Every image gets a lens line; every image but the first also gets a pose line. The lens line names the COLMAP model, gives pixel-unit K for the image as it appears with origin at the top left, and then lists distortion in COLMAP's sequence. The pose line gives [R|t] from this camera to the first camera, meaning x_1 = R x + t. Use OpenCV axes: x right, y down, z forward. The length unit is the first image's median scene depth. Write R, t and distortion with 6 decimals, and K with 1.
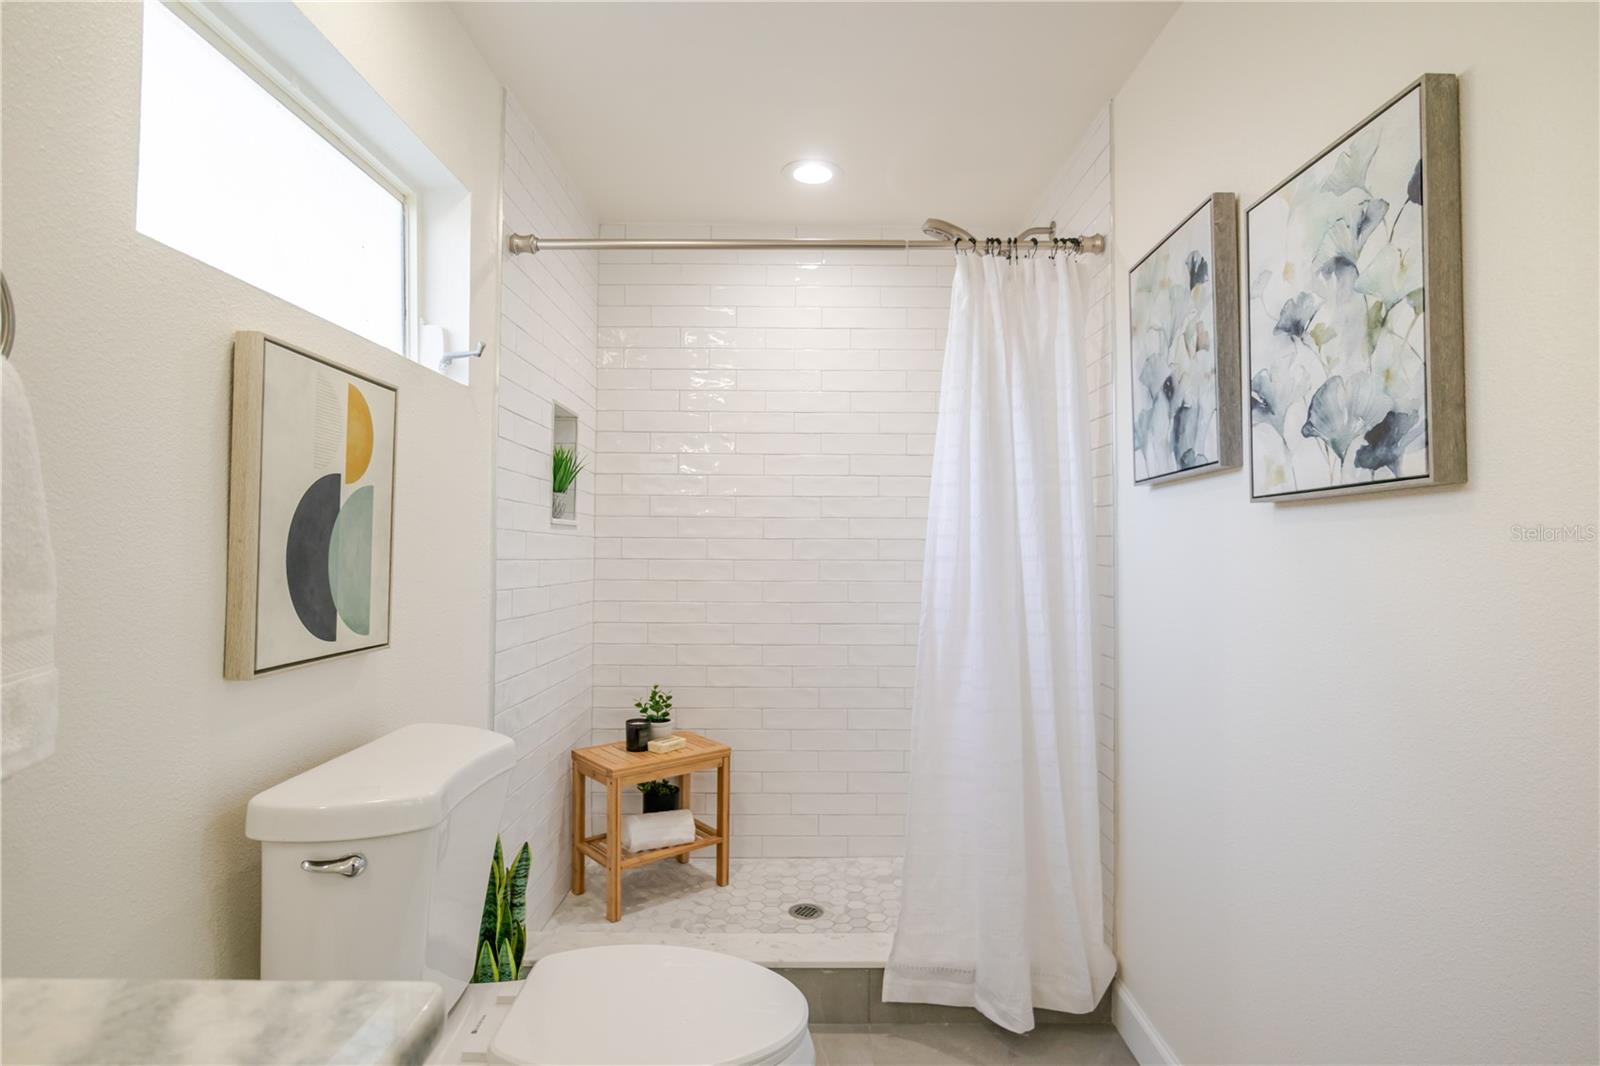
lens RADIAL K [[819.0, 0, 805.0], [0, 819.0, 537.3], [0, 0, 1]] dist [-0.005626, 0.000916]
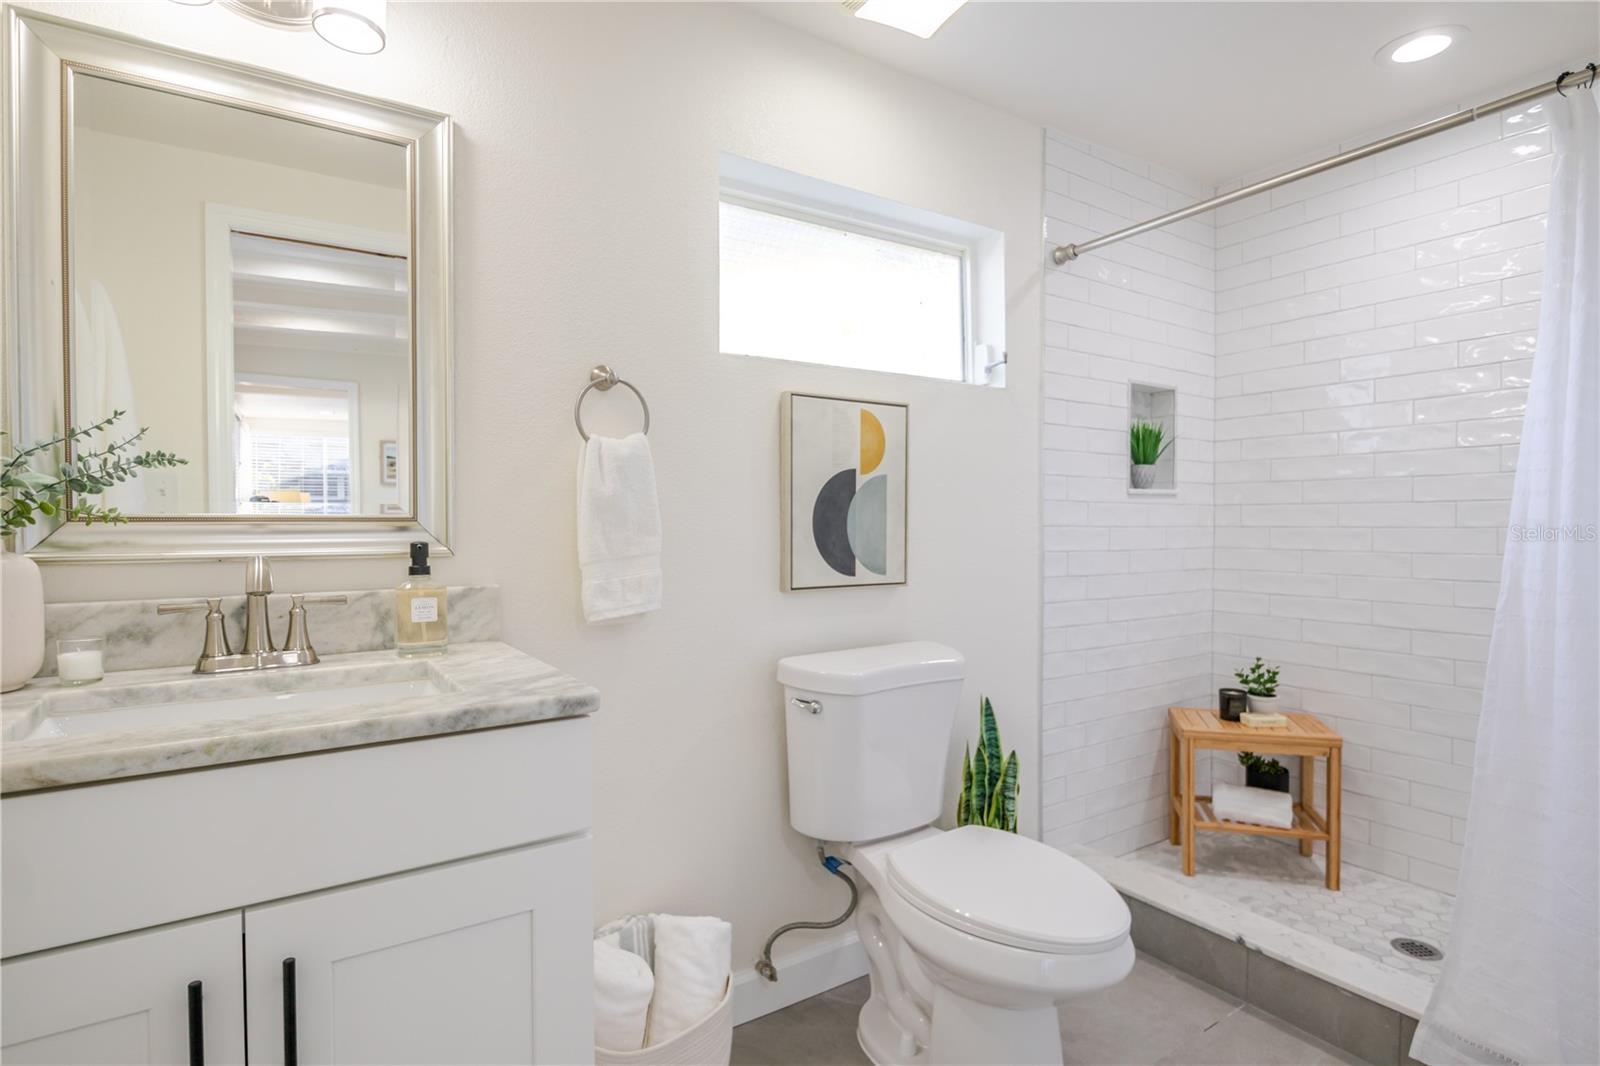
lens RADIAL K [[819.0, 0, 800.7], [0, 819.0, 532.3], [0, 0, 1]] dist [-0.005626, 0.000916]
pose [[0.541637, 0.002610, -0.840608, 0.371925], [0.019982, 0.999673, 0.015978, 0.008643], [0.840375, -0.025451, 0.541408, 0.037988]]
